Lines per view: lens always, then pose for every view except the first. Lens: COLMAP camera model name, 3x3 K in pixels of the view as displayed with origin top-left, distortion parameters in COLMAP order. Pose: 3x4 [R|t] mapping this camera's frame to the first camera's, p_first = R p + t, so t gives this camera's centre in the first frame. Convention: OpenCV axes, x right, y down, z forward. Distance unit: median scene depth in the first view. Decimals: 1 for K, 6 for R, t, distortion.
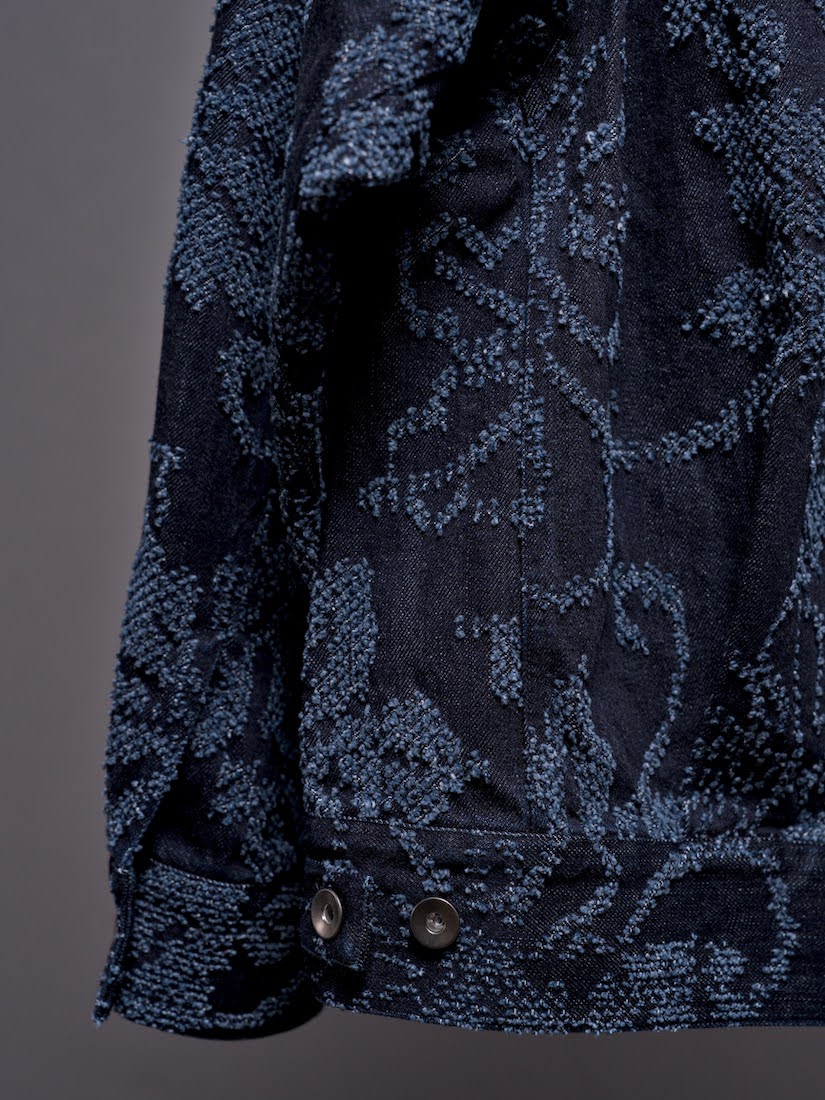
lens RADIAL K [[2056.9, 0, 423.0], [0, 2056.9, 555.7], [0, 0, 1]] dist [0.189918, 0.000000]
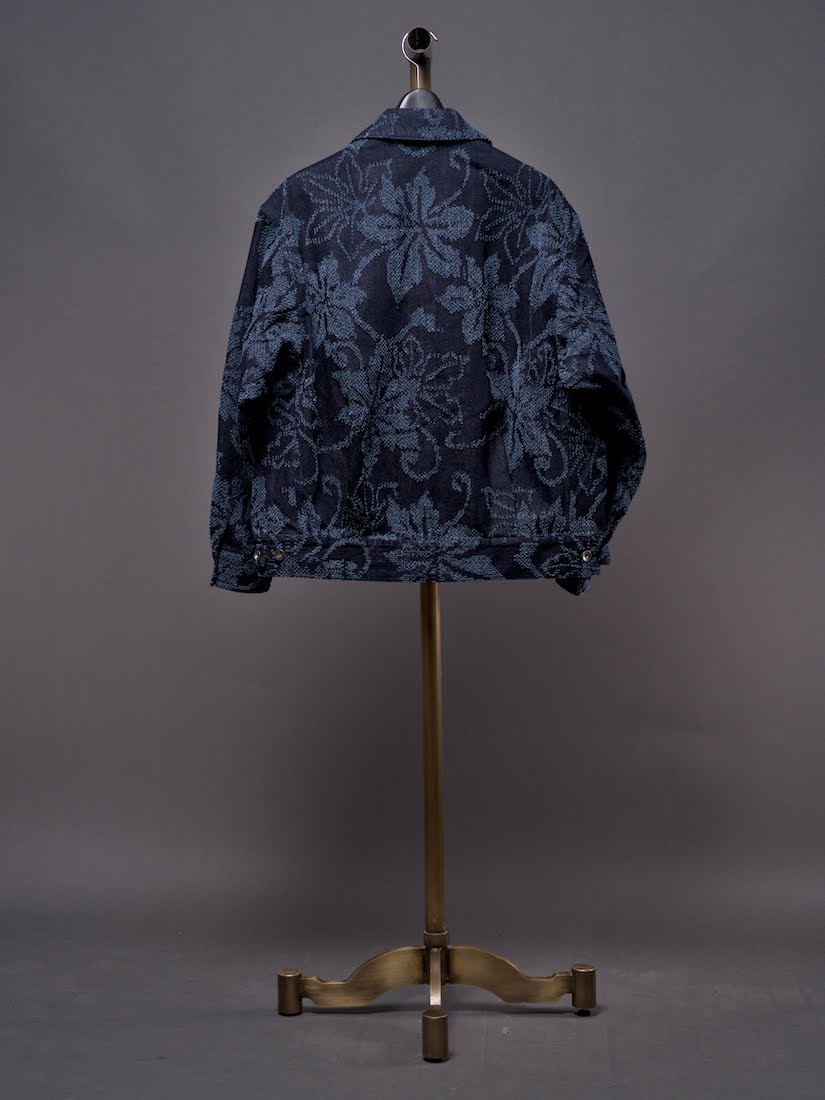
lens RADIAL K [[2056.9, 0, 410.7], [0, 2056.9, 542.5], [0, 0, 1]] dist [0.189918, 0.000000]
pose [[0.992688, -0.038798, -0.114301, 0.783388], [0.040423, 0.999111, 0.011931, 0.103310], [0.113737, -0.016464, 0.993374, -3.347877]]
